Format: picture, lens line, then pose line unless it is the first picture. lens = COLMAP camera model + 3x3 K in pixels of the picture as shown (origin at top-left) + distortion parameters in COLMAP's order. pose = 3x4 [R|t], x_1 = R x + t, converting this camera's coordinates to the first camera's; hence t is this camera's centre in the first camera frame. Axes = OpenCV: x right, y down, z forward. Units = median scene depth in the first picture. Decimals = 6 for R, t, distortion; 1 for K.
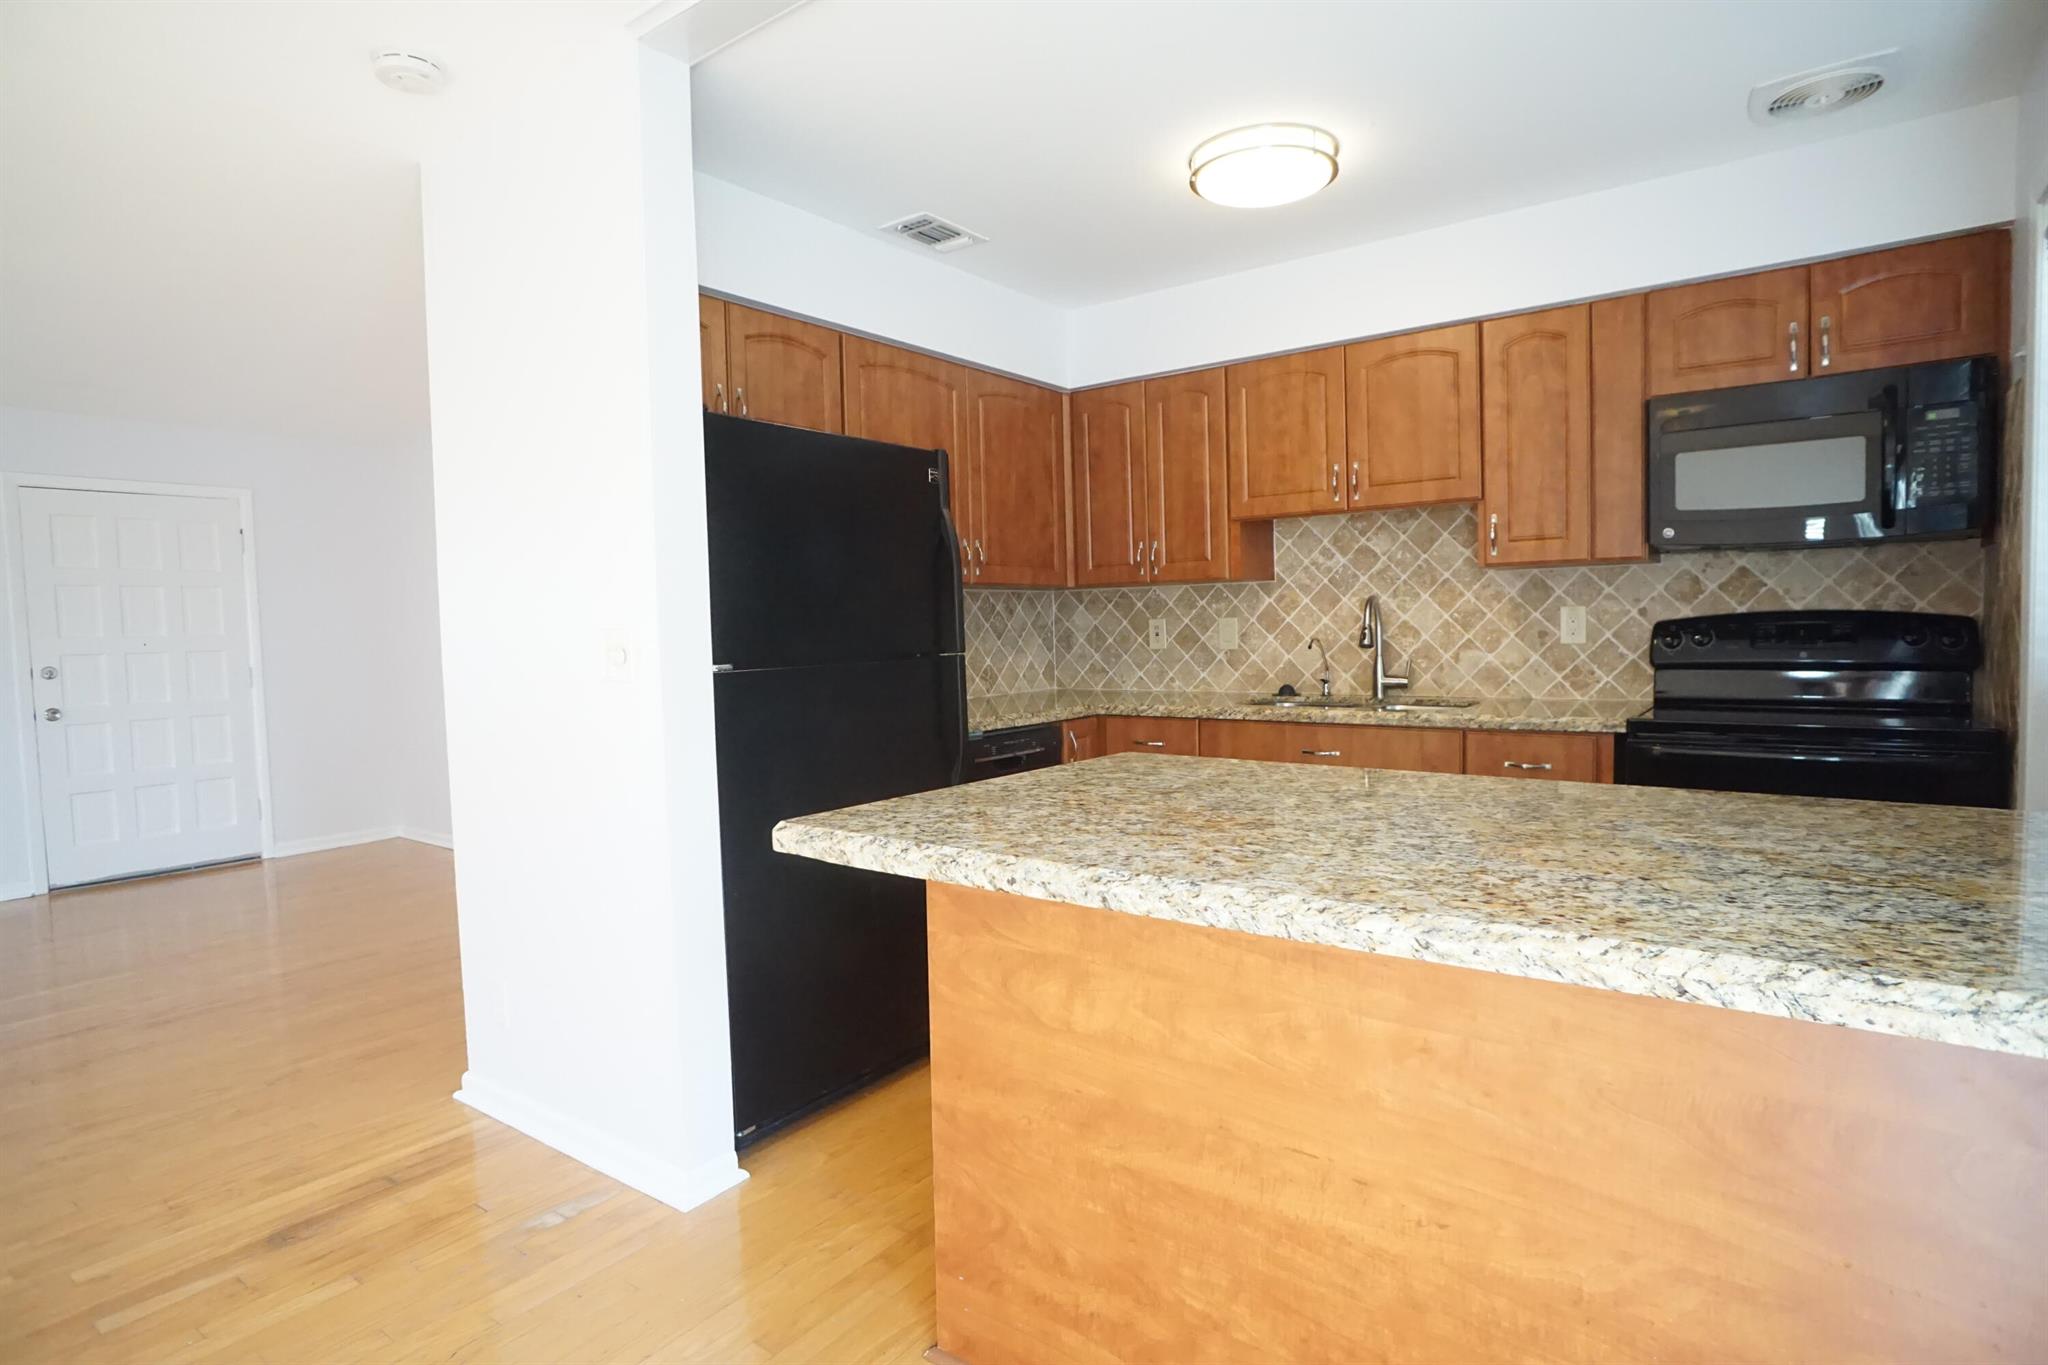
lens RADIAL K [[1071.4, 0, 1031.9], [0, 1071.4, 680.3], [0, 0, 1]] dist [-0.041071, 0.015193]
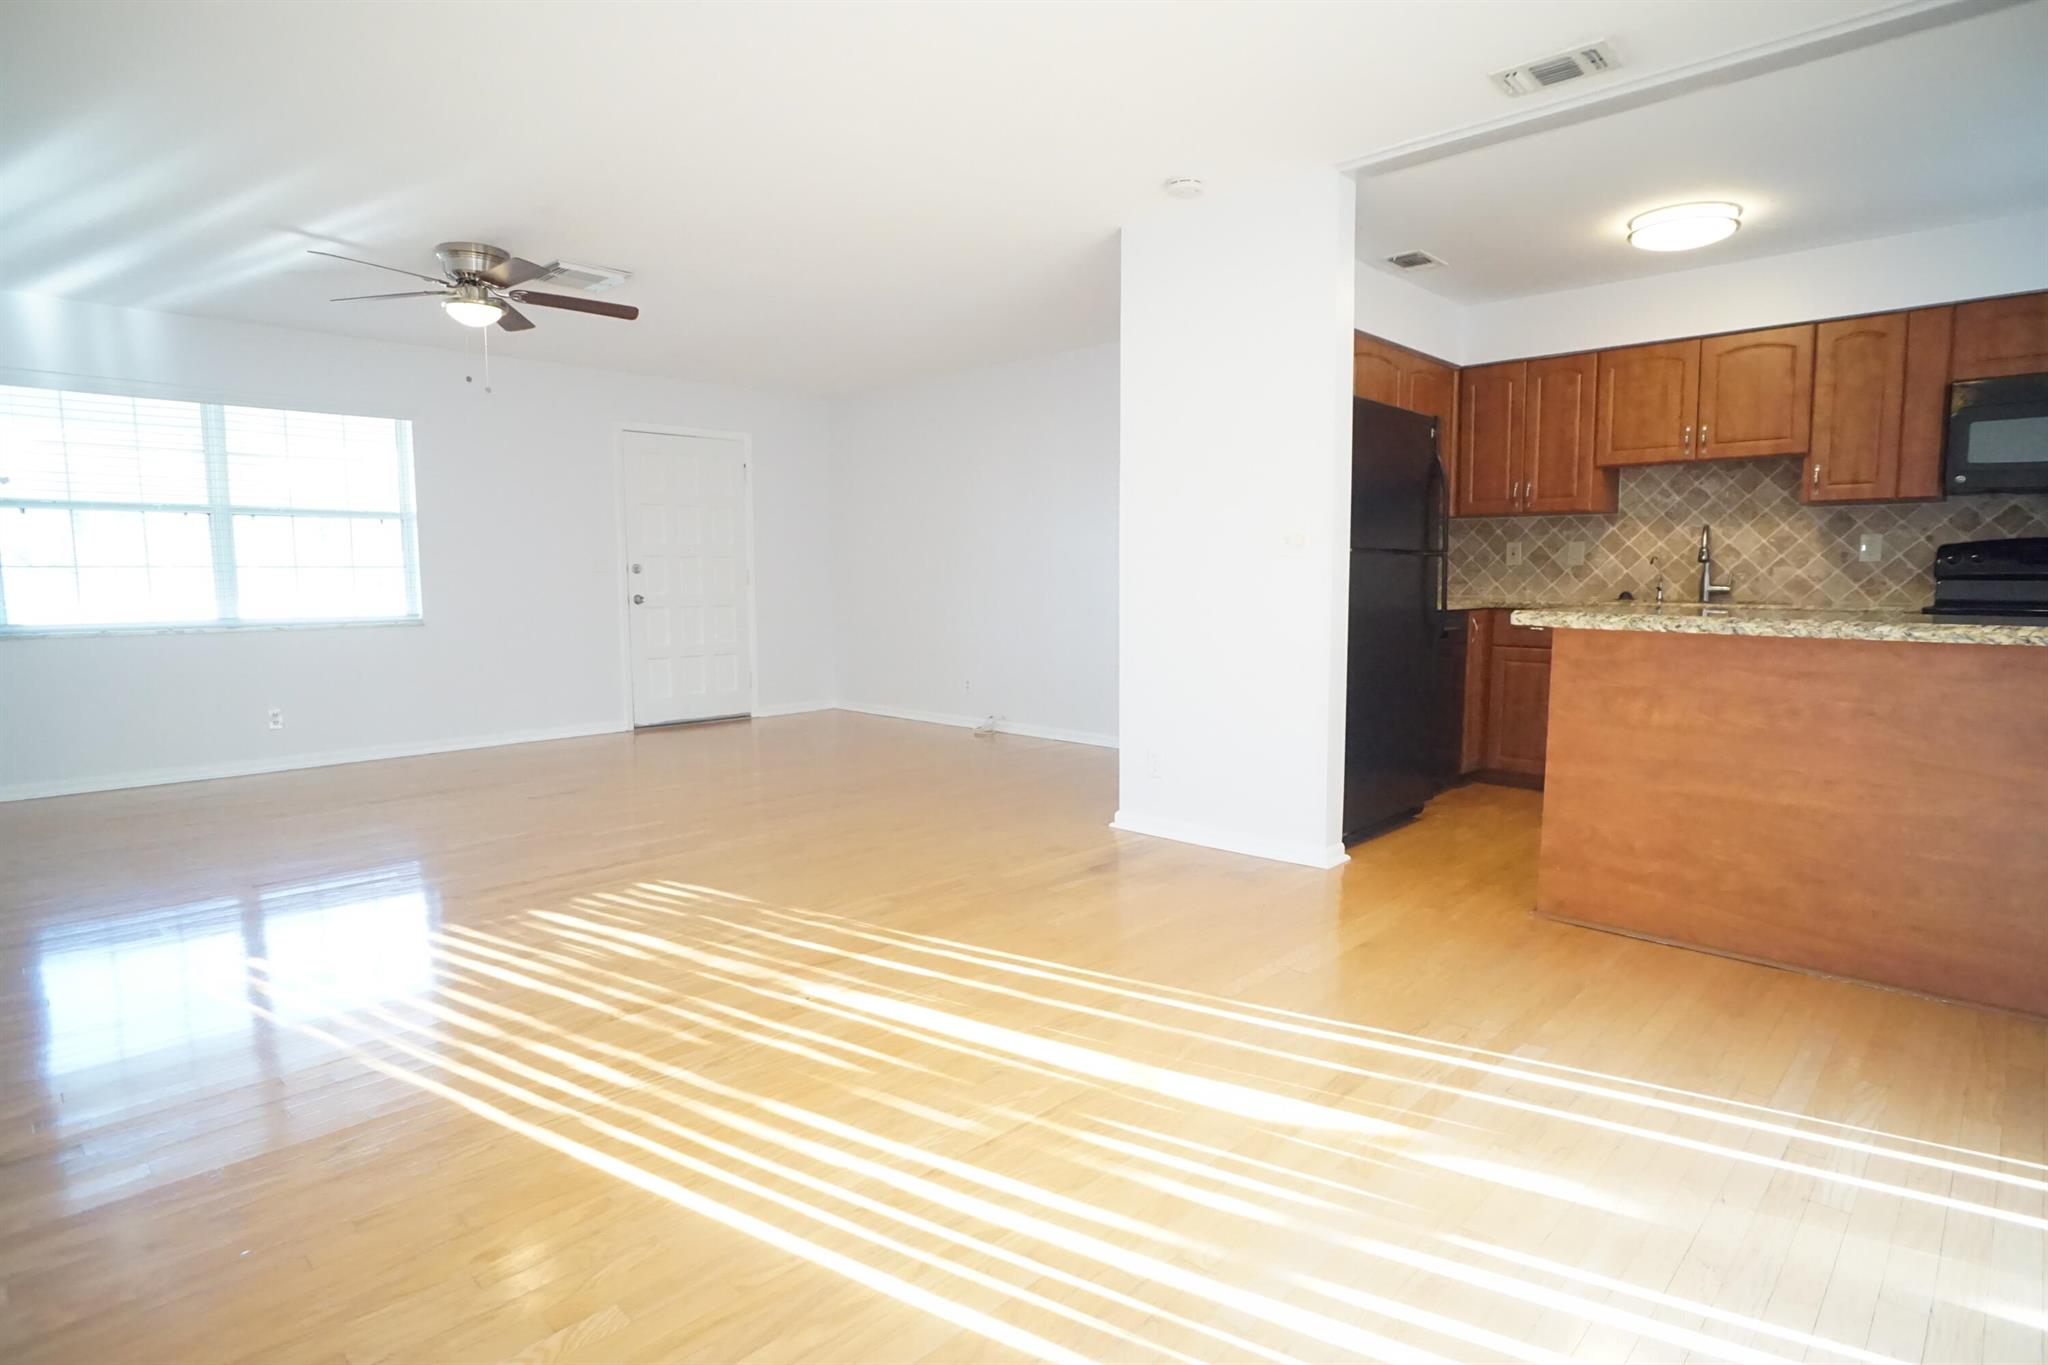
lens RADIAL K [[1071.4, 0, 1031.9], [0, 1071.4, 680.3], [0, 0, 1]] dist [-0.041071, 0.015193]
pose [[0.991284, 0.035245, -0.126942, -0.384754], [-0.029124, 0.998337, 0.049752, 0.083112], [0.128485, -0.045621, 0.990662, -0.485846]]
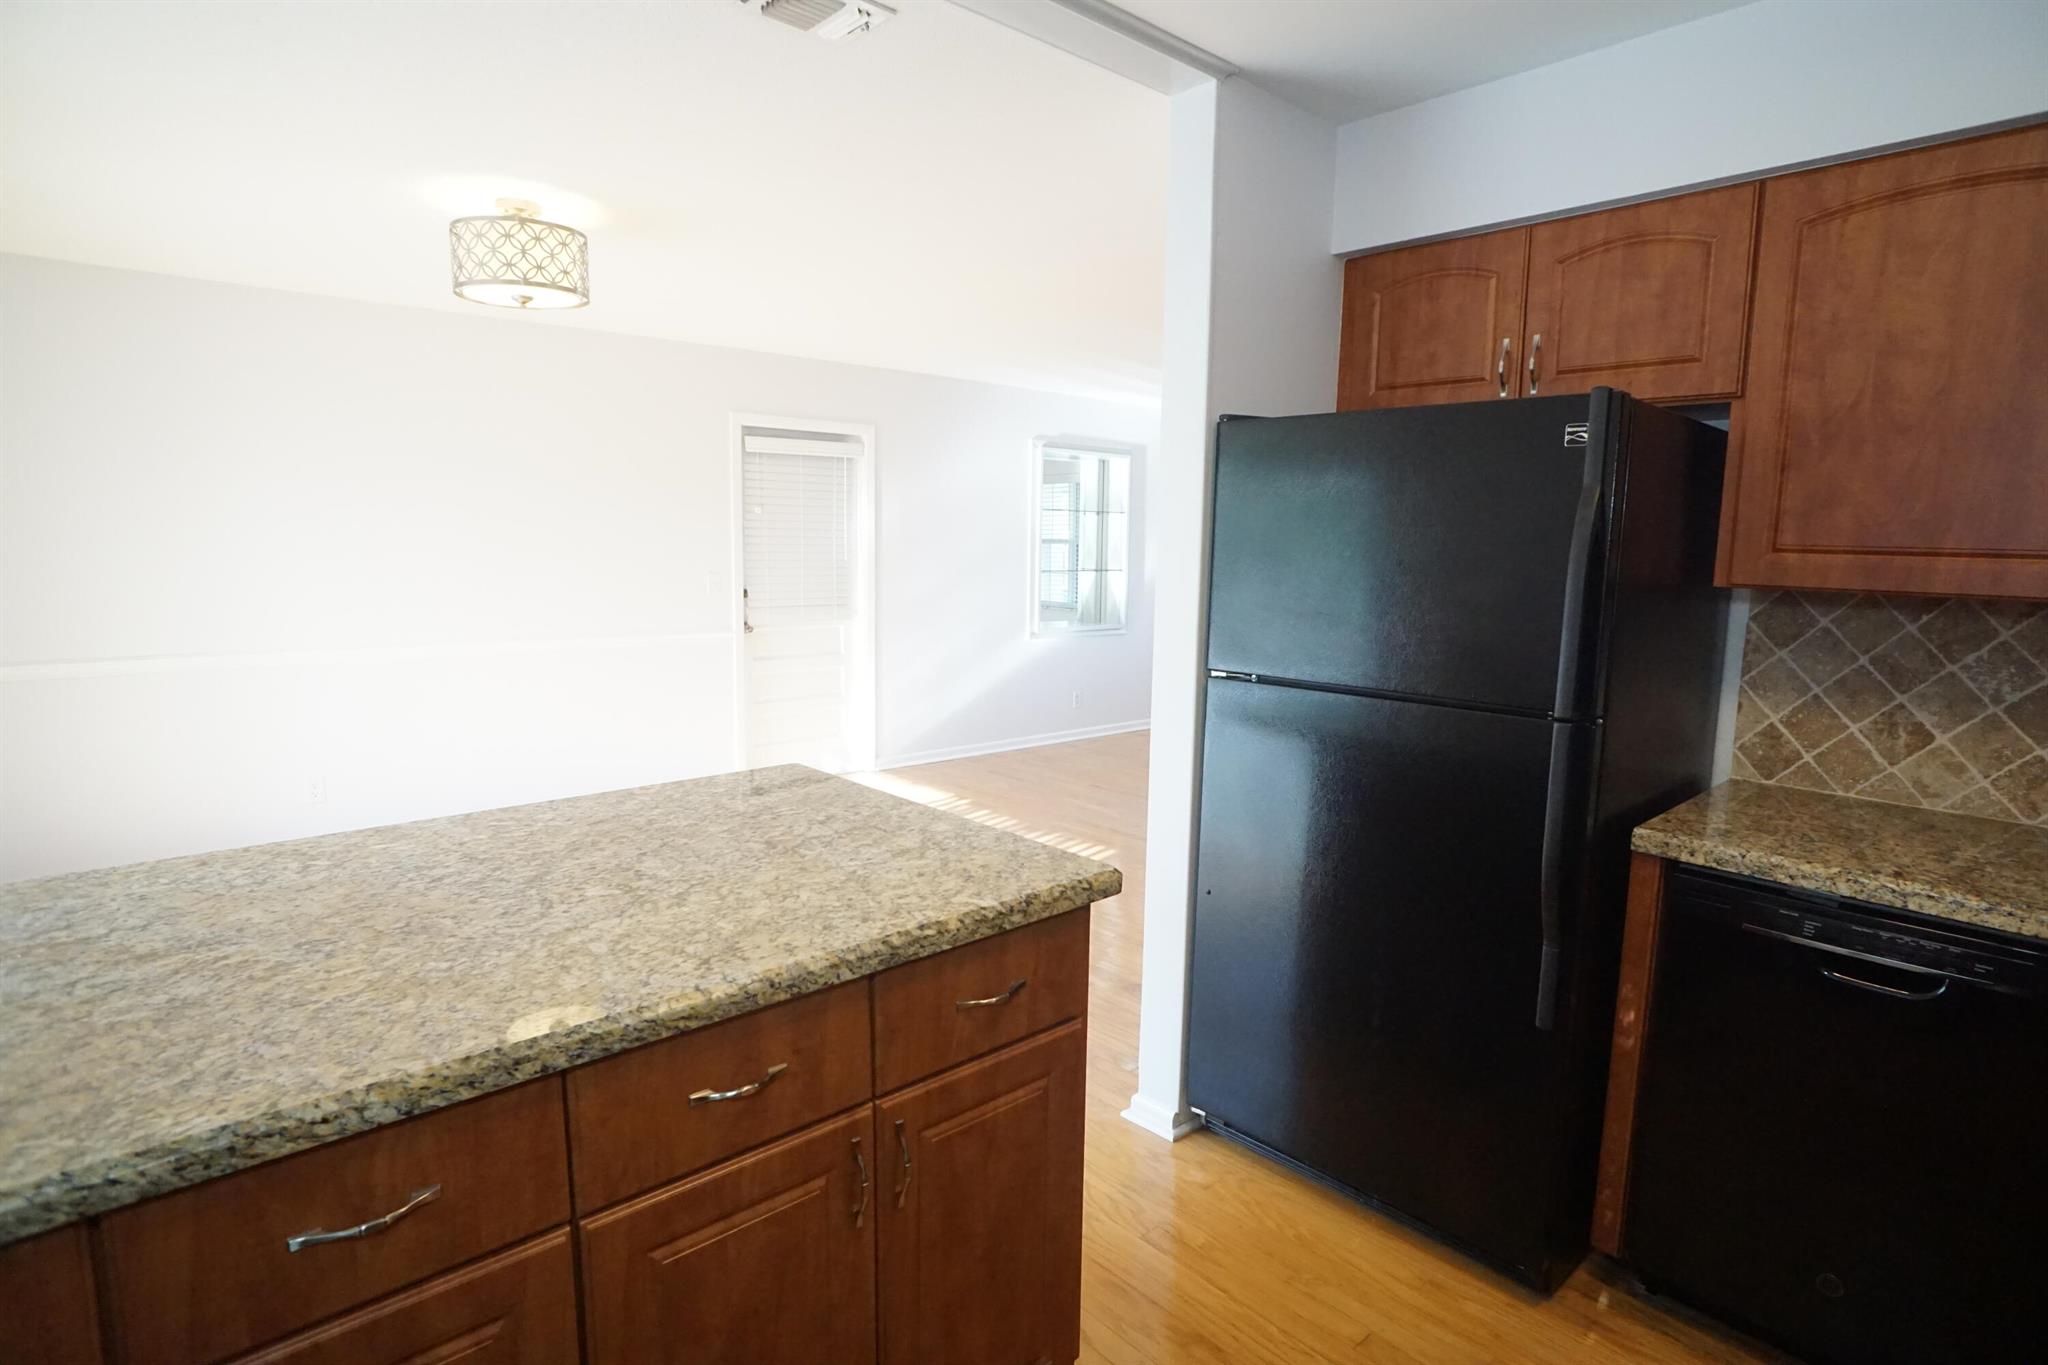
lens RADIAL K [[1071.4, 0, 1031.9], [0, 1071.4, 680.3], [0, 0, 1]] dist [-0.041071, 0.015193]
pose [[-0.192298, 0.153162, -0.969310, 0.507004], [-0.065121, 0.983576, 0.168335, -0.113328], [0.979173, 0.095493, -0.179166, 0.692440]]
